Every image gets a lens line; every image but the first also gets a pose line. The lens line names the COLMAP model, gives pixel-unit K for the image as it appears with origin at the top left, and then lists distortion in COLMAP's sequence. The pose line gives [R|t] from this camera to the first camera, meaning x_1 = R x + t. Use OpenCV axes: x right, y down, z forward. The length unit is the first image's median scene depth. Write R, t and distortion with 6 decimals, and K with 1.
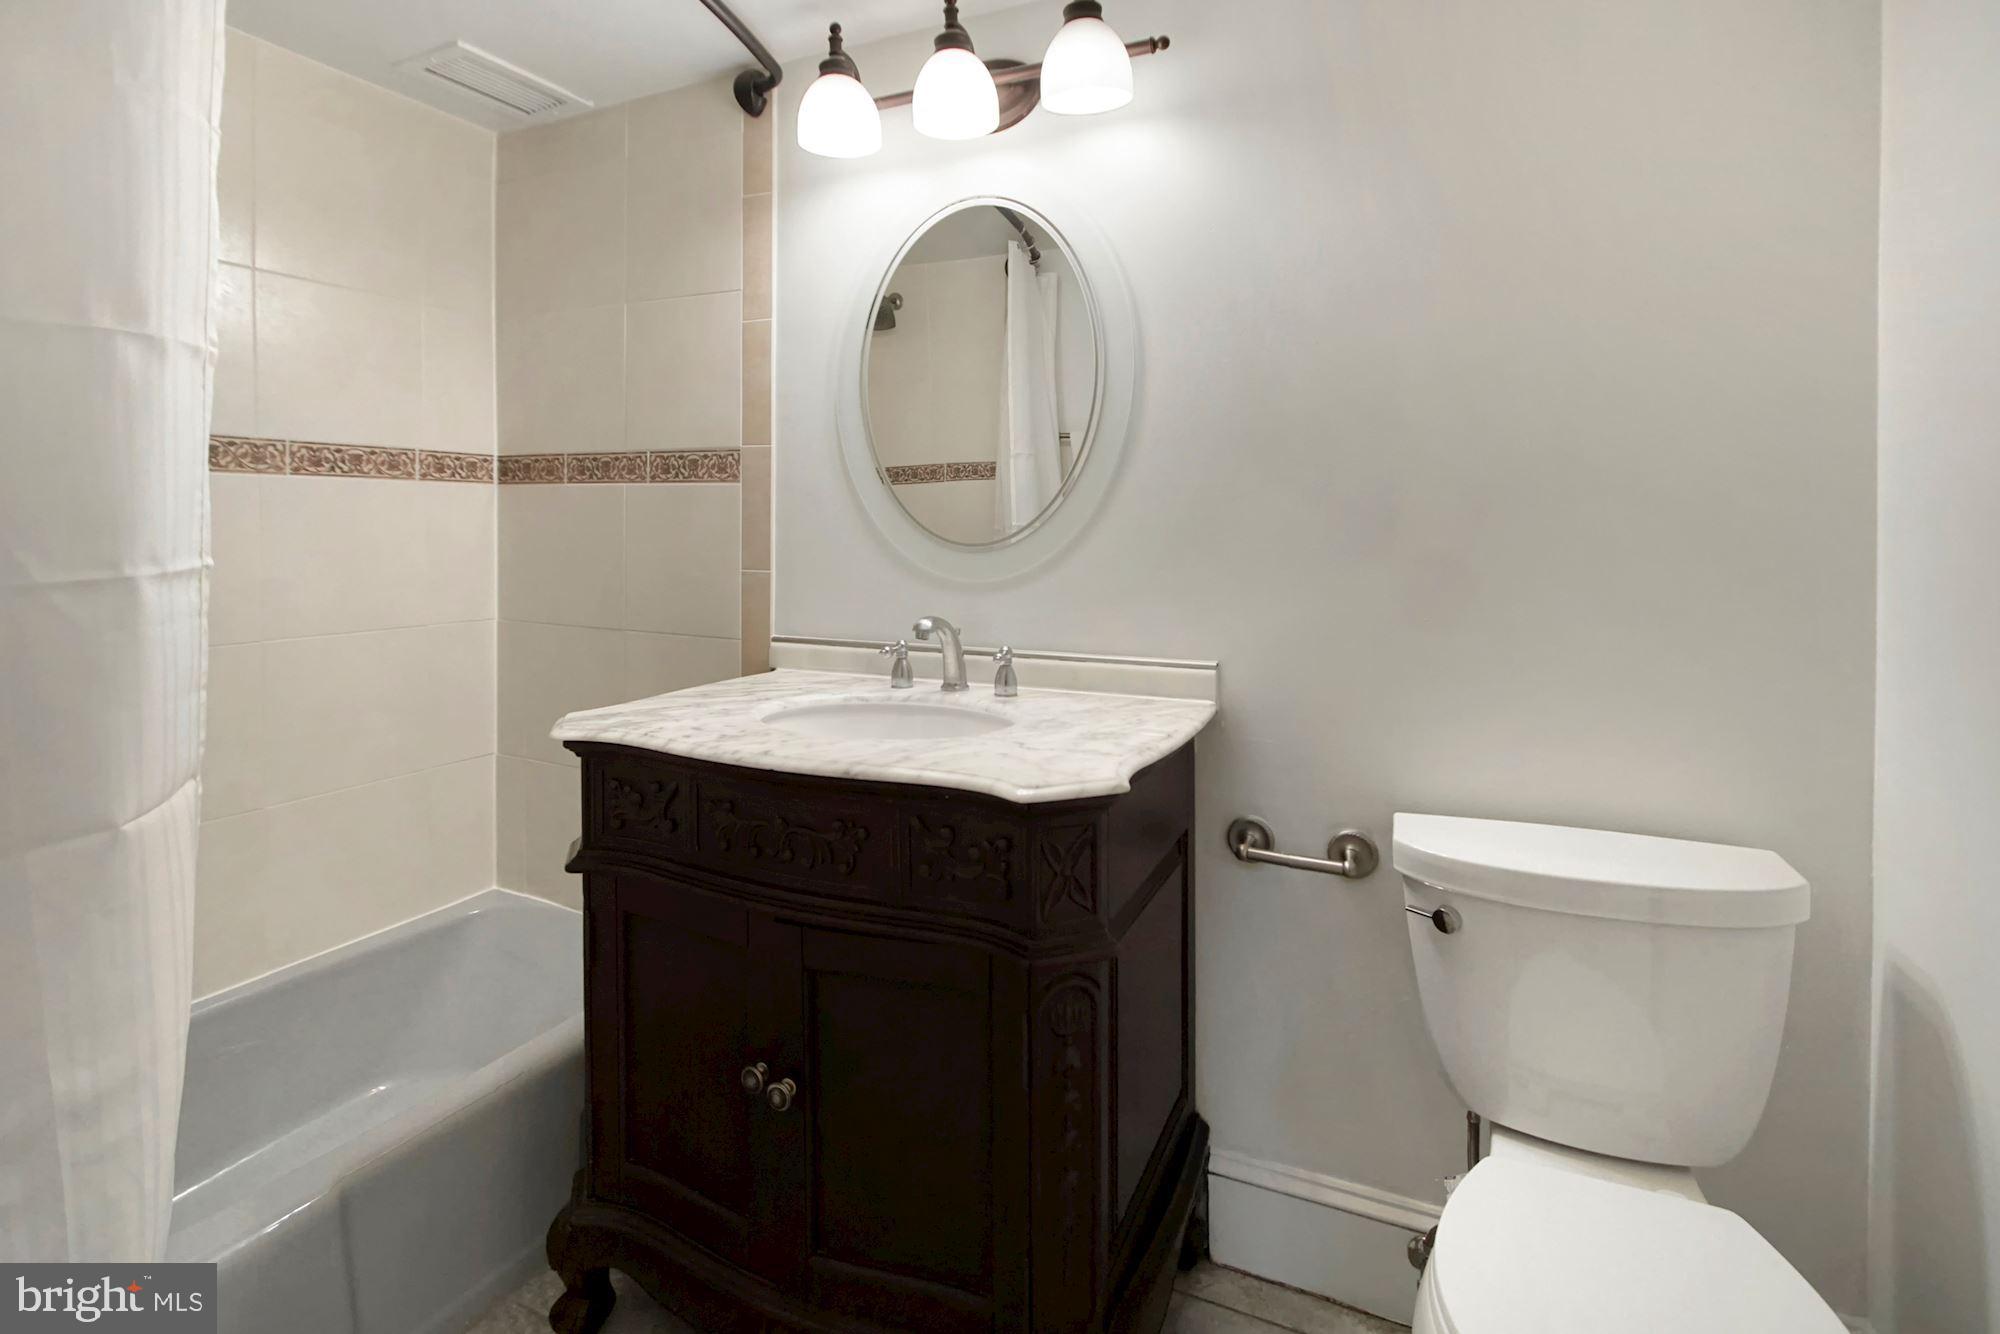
lens RADIAL K [[942.1, 0, 1008.3], [0, 942.1, 544.9], [0, 0, 1]] dist [-0.009018, 0.000896]
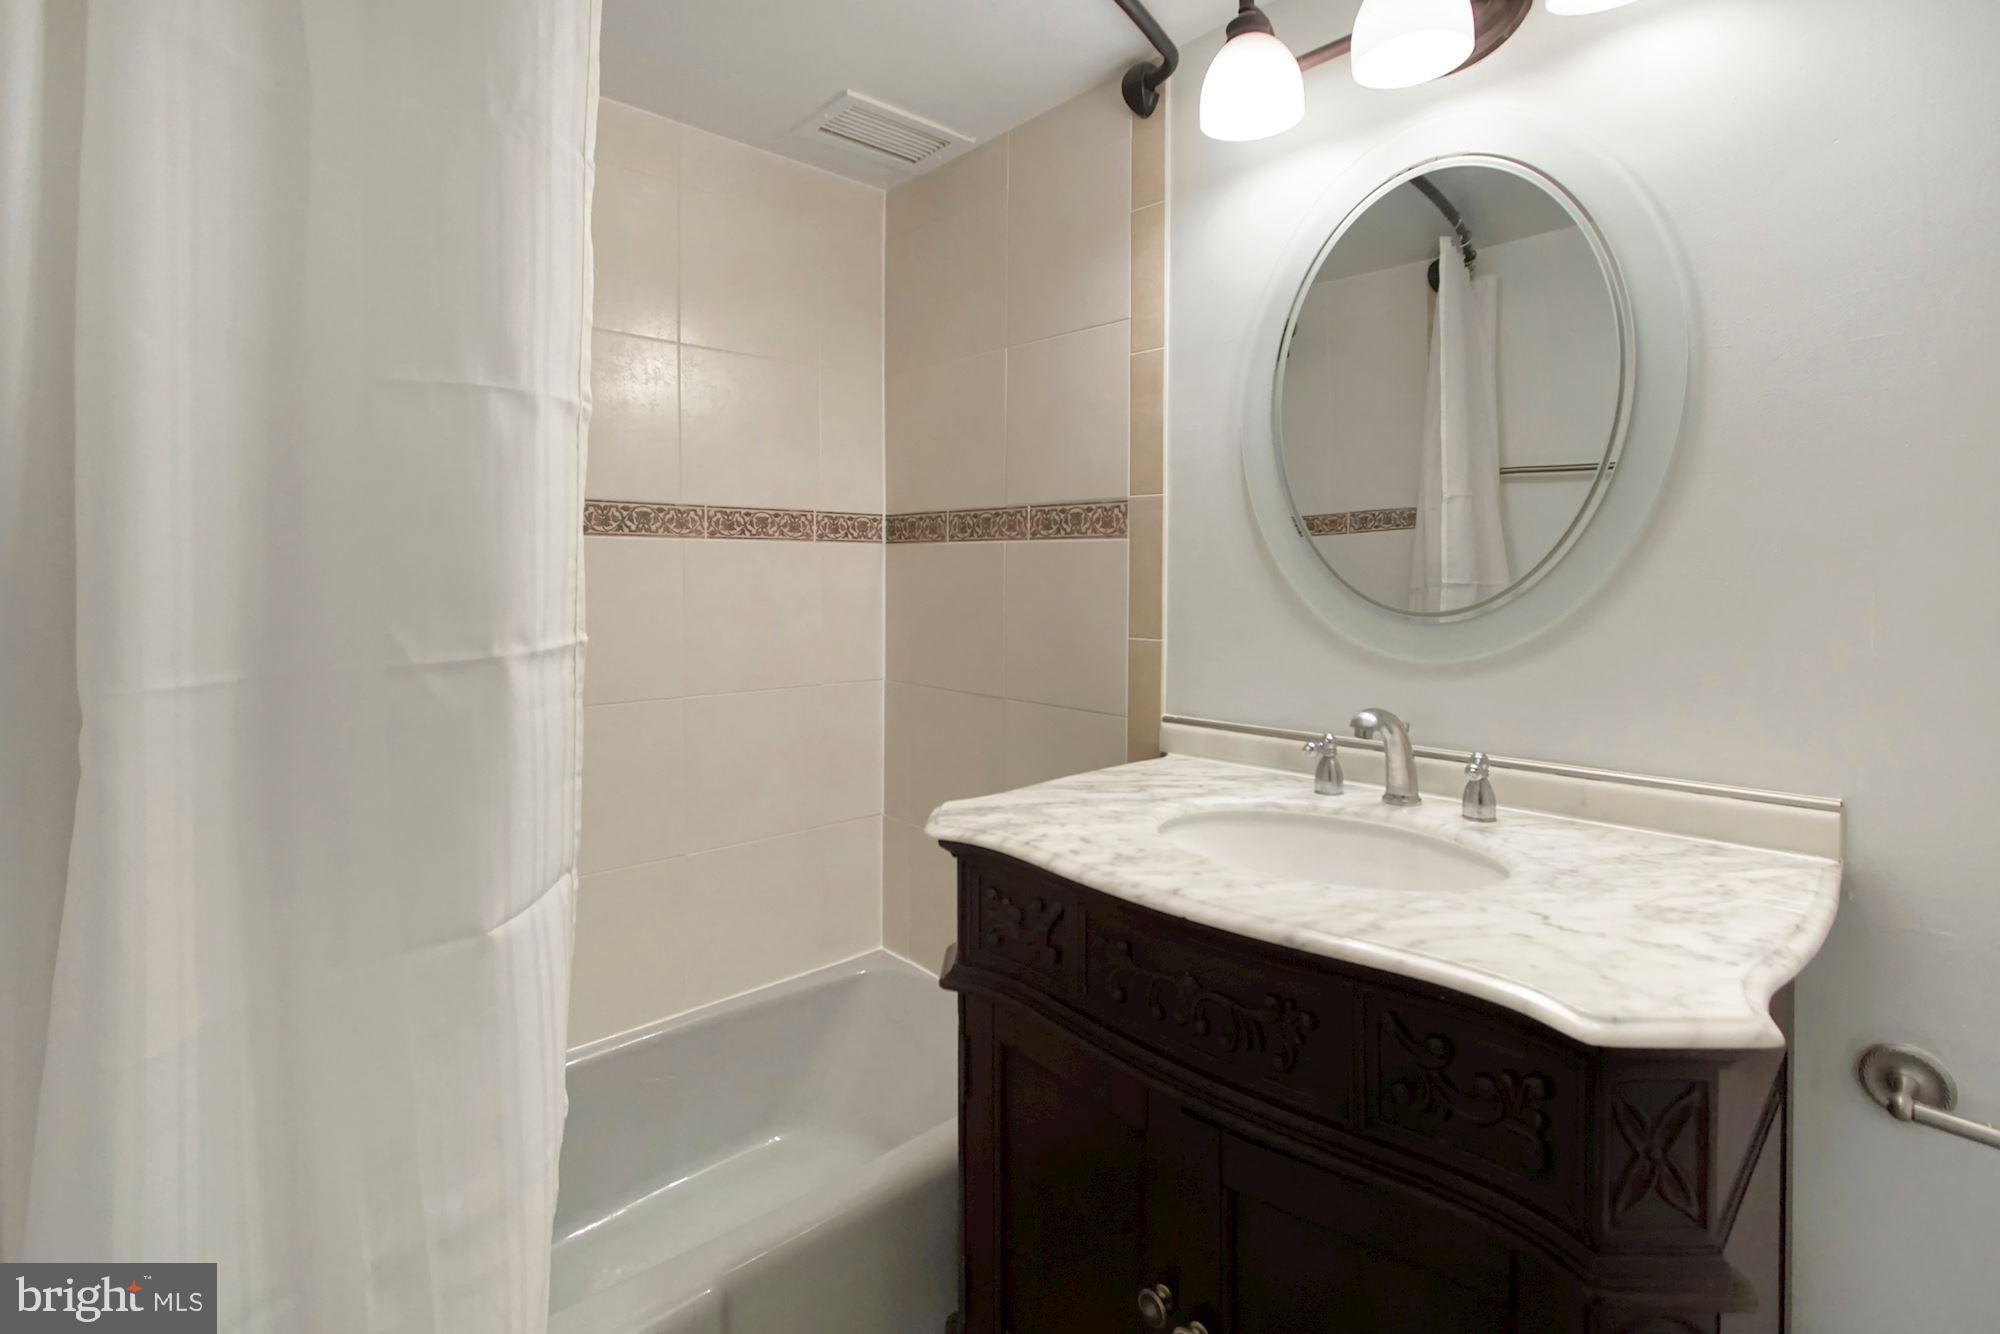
lens RADIAL K [[936.1, 0, 994.6], [0, 936.1, 588.6], [0, 0, 1]] dist [-0.034456, -0.000007]
pose [[0.922250, 0.002644, -0.386585, -0.073763], [-0.005777, 0.999959, -0.006943, -0.014558], [0.386550, 0.008637, 0.922228, 0.177631]]
